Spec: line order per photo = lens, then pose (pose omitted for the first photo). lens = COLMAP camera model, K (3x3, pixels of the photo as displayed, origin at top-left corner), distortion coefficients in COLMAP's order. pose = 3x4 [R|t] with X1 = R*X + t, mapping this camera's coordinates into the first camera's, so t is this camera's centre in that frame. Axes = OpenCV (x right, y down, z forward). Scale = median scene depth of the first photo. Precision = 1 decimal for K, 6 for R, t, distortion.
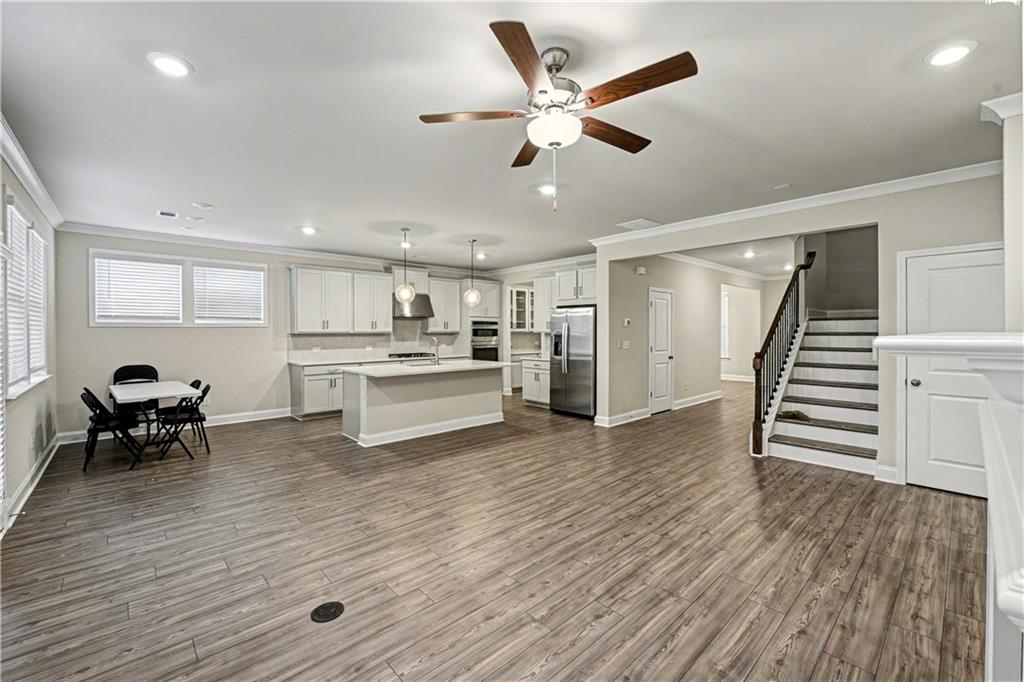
lens RADIAL K [[415.2, 0, 514.0], [0, 415.2, 331.4], [0, 0, 1]] dist [-0.002940, -0.000138]
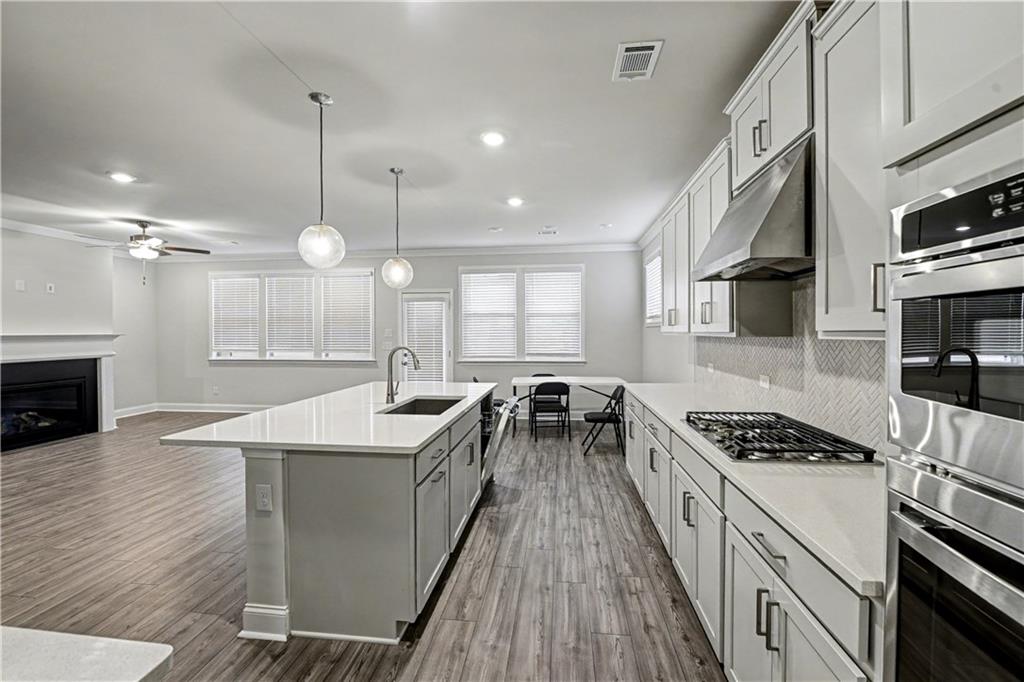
lens RADIAL K [[423.7, 0, 513.3], [0, 423.7, 336.6], [0, 0, 1]] dist [-0.007655, -0.000260]
pose [[-0.754764, 0.010710, -0.655909, 0.049611], [0.003082, 0.999914, 0.012781, 0.000364], [0.655990, 0.007625, -0.754731, 2.637880]]
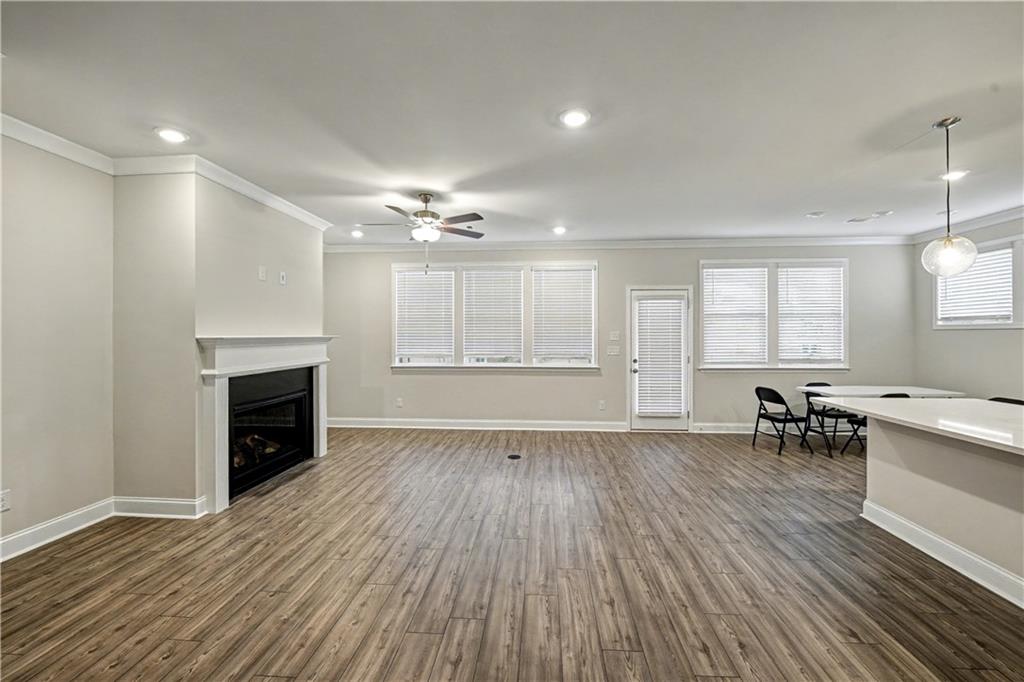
lens RADIAL K [[423.2, 0, 514.5], [0, 423.2, 337.6], [0, 0, 1]] dist [-0.007927, -0.000368]
pose [[-0.724676, 0.006333, -0.689061, 0.711590], [0.000825, 0.999965, 0.008323, -0.000387], [0.689090, 0.005463, -0.724656, 1.661196]]
